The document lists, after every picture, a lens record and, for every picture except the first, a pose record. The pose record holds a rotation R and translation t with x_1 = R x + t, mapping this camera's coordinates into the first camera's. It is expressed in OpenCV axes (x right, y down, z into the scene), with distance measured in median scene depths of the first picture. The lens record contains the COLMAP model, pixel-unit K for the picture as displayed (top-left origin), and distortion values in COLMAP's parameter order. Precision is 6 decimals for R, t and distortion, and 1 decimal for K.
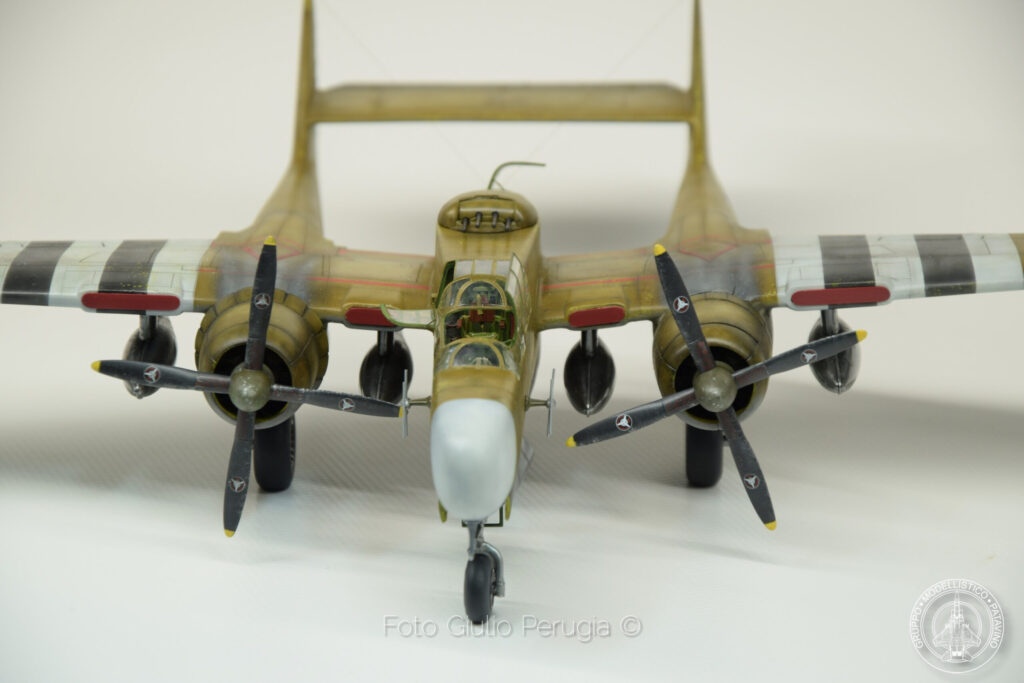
lens RADIAL K [[4077.7, 0, 506.6], [0, 4077.7, 344.5], [0, 0, 1]] dist [0.313240, 0.000000]
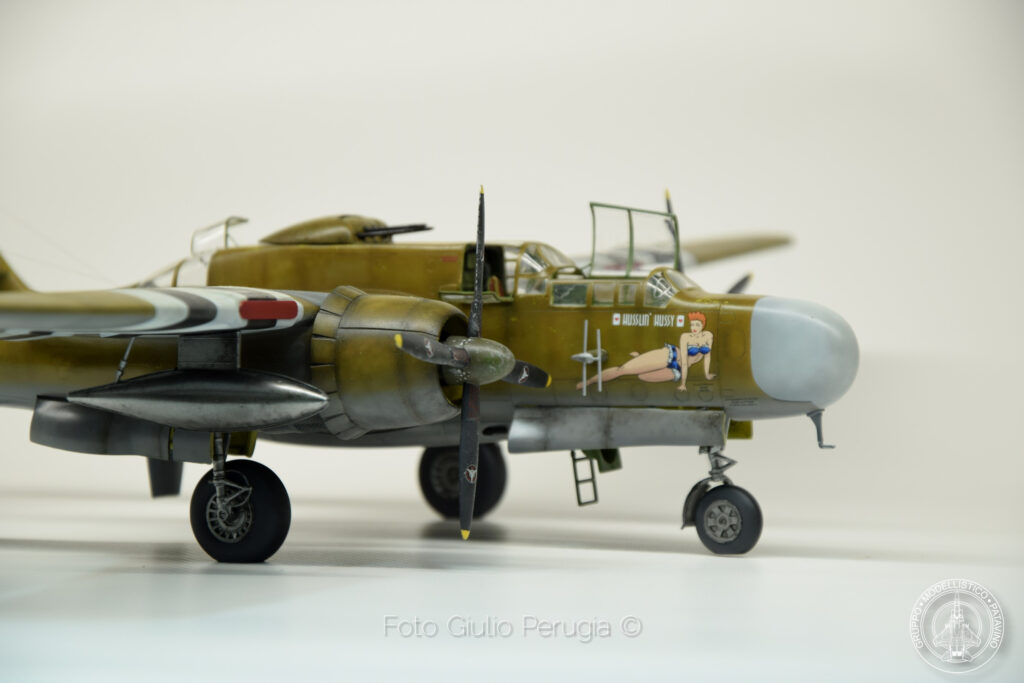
lens RADIAL K [[4077.7, 0, 510.8], [0, 4077.7, 340.2], [0, 0, 1]] dist [0.313240, 0.000000]
pose [[0.431337, -0.034751, 0.901521, -0.858814], [0.281202, 0.954658, -0.097743, 0.095368], [-0.857248, 0.295670, 0.421551, 0.611632]]
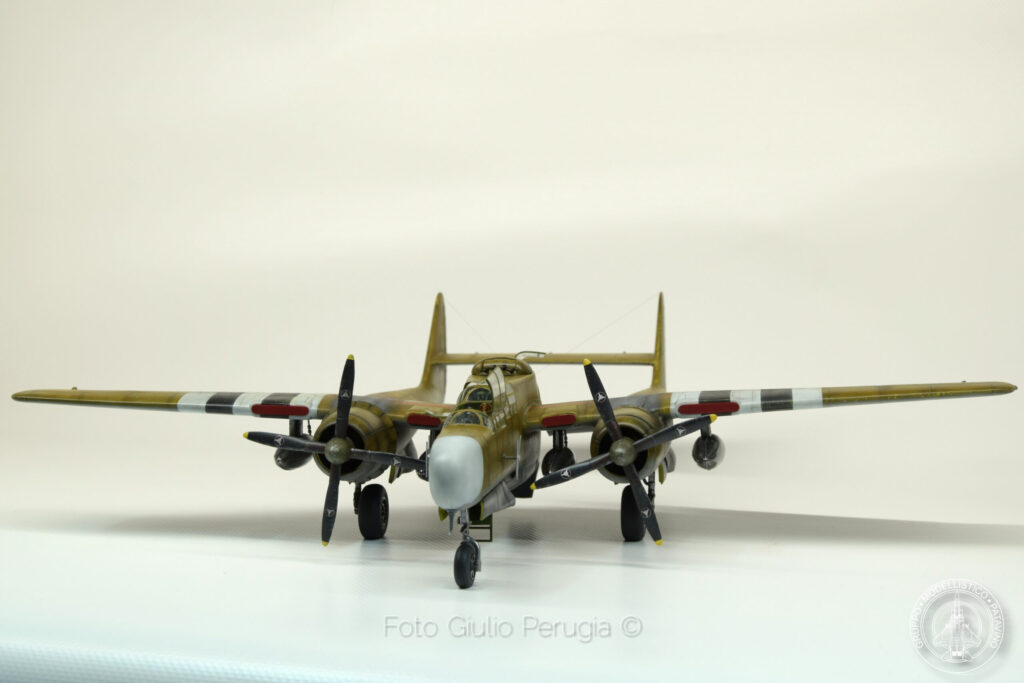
lens RADIAL K [[1958.4, 0, 519.1], [0, 1958.4, 339.7], [0, 0, 1]] dist [-0.050988, 0.000000]
pose [[0.993062, 0.004827, -0.117493, 0.099630], [-0.030729, 0.975092, -0.219663, 0.135895], [0.113506, 0.221750, 0.968475, 0.241499]]
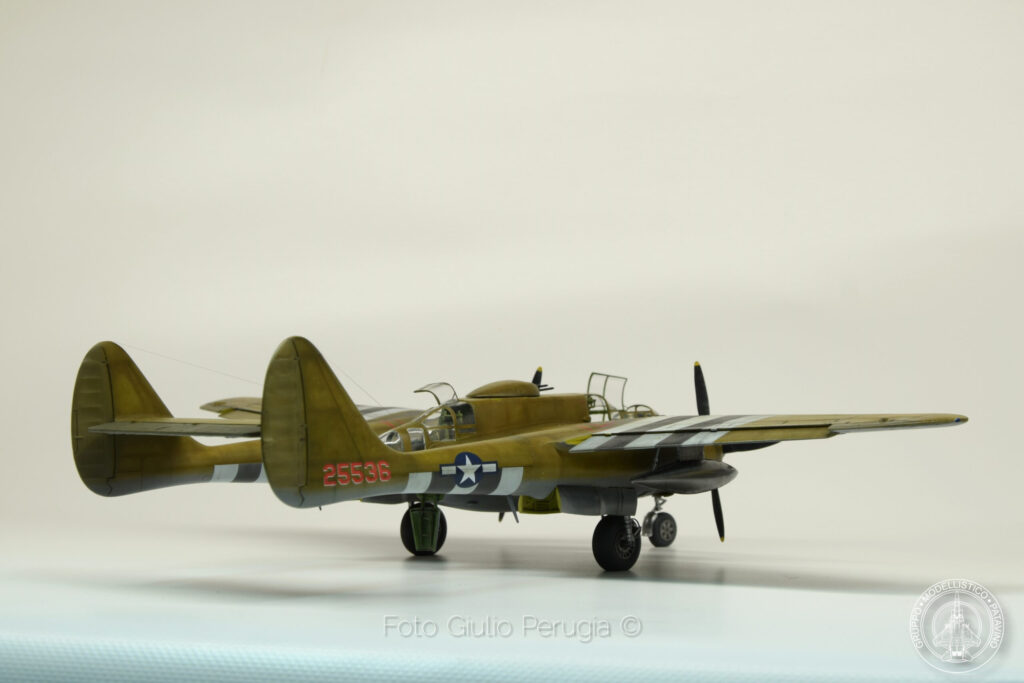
lens RADIAL K [[2162.6, 0, 520.4], [0, 2162.6, 346.2], [0, 0, 1]] dist [0.046028, 0.000000]
pose [[-0.733122, 0.019896, 0.679806, -0.629177], [0.223817, 0.950951, 0.213539, -0.245974], [-0.642213, 0.308702, -0.701616, 1.676465]]
